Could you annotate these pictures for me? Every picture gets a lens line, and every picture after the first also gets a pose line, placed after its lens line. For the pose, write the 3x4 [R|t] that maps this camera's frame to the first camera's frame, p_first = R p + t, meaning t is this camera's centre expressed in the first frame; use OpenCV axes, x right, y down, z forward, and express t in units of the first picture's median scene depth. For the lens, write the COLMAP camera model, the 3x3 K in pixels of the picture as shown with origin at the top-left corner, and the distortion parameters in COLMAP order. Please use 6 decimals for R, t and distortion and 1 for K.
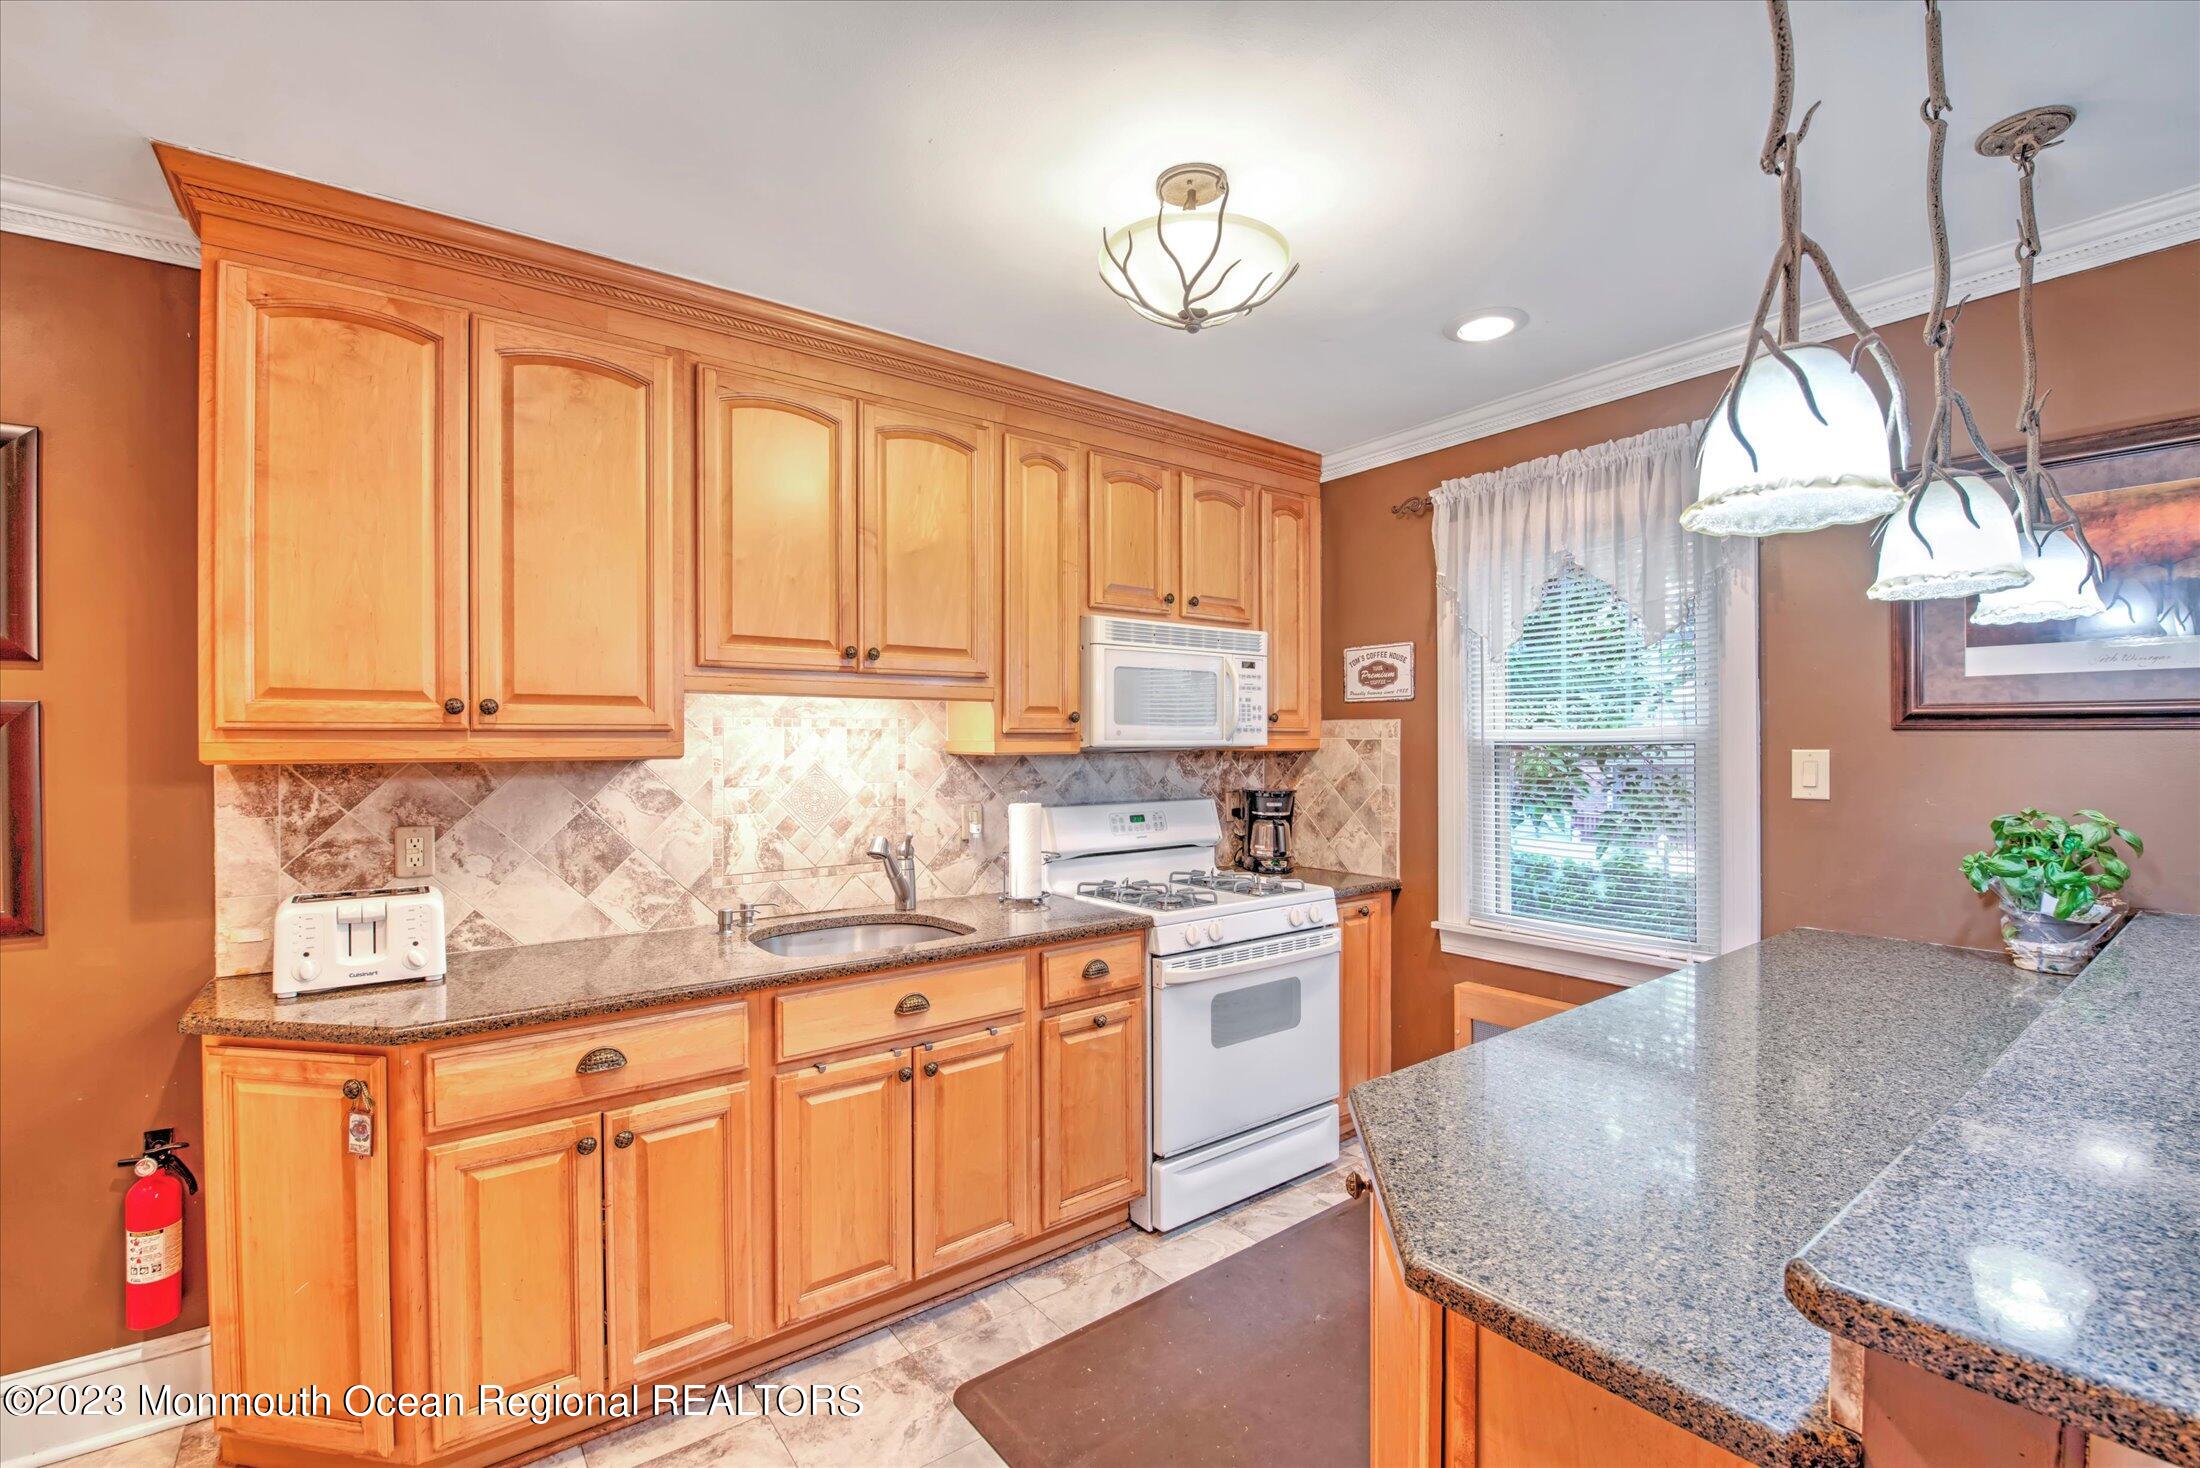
lens RADIAL K [[949.9, 0, 1100.7], [0, 949.9, 750.1], [0, 0, 1]] dist [-0.011940, -0.002197]
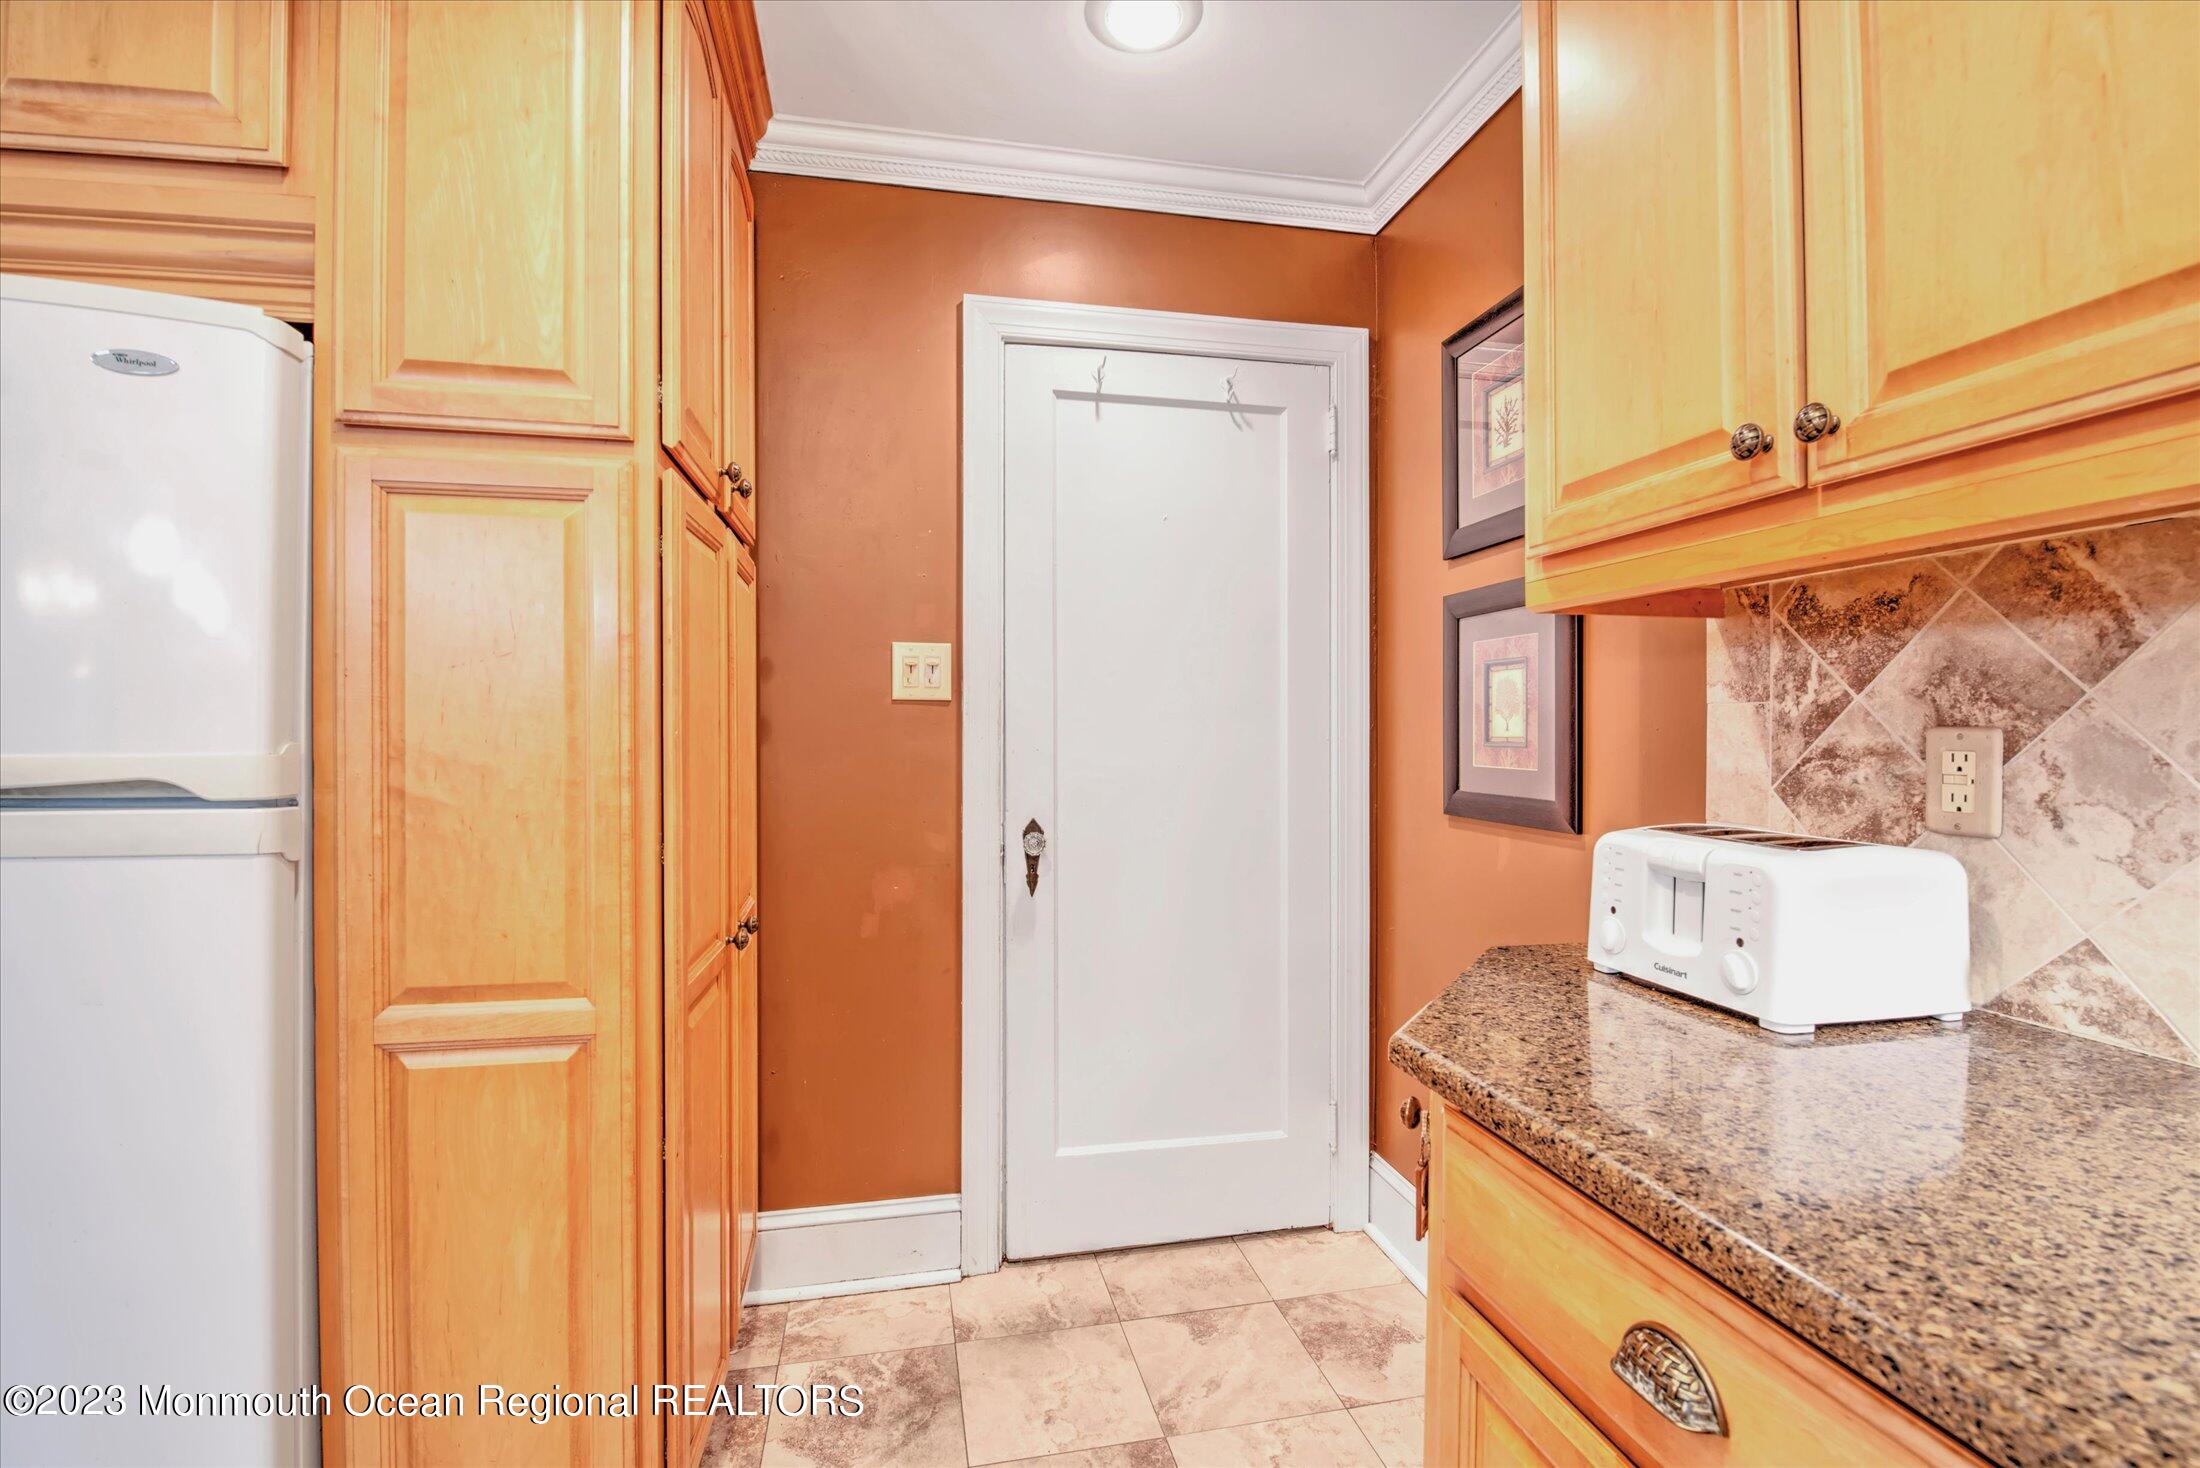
lens RADIAL K [[949.9, 0, 1133.5], [0, 949.9, 742.8], [0, 0, 1]] dist [-0.011940, -0.002197]
pose [[-0.406648, 0.020855, -0.913347, -0.108986], [-0.004922, 0.999675, 0.025018, 0.068583], [0.913572, 0.014669, -0.406413, 0.705575]]
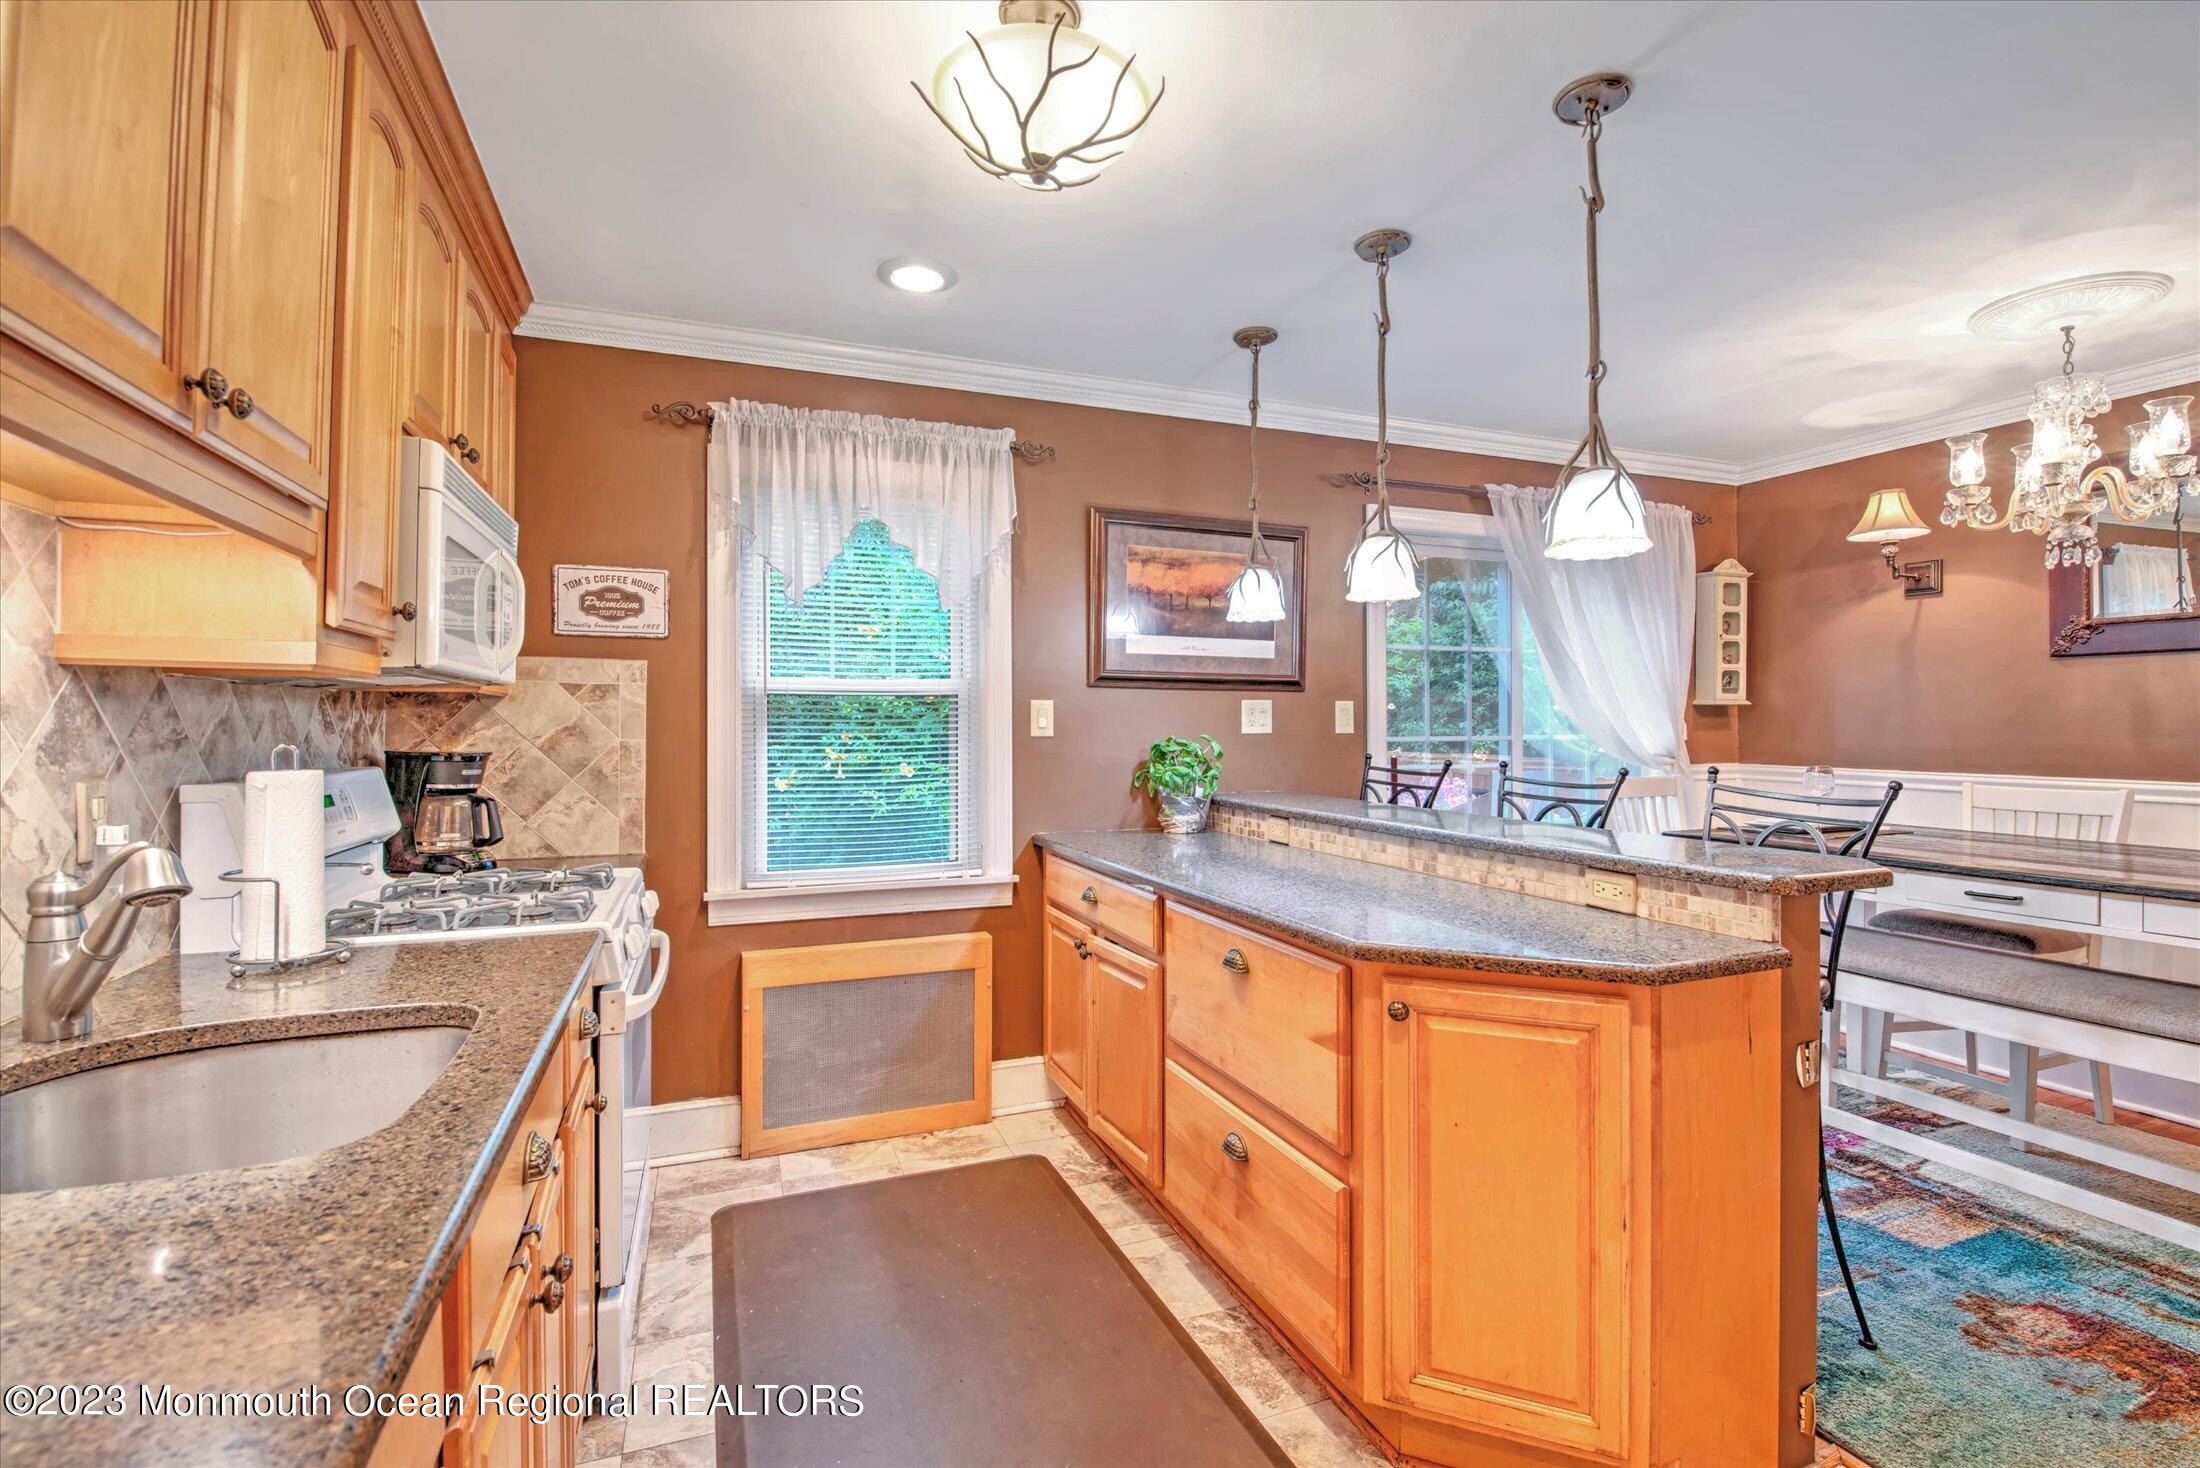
lens RADIAL K [[961.0, 0, 1085.3], [0, 961.0, 724.7], [0, 0, 1]] dist [-0.010046, -0.006620]
pose [[0.273238, 0.006859, 0.961922, -0.531806], [0.005639, 0.999946, -0.008732, 0.045710], [-0.961930, 0.007811, 0.273184, 0.551013]]
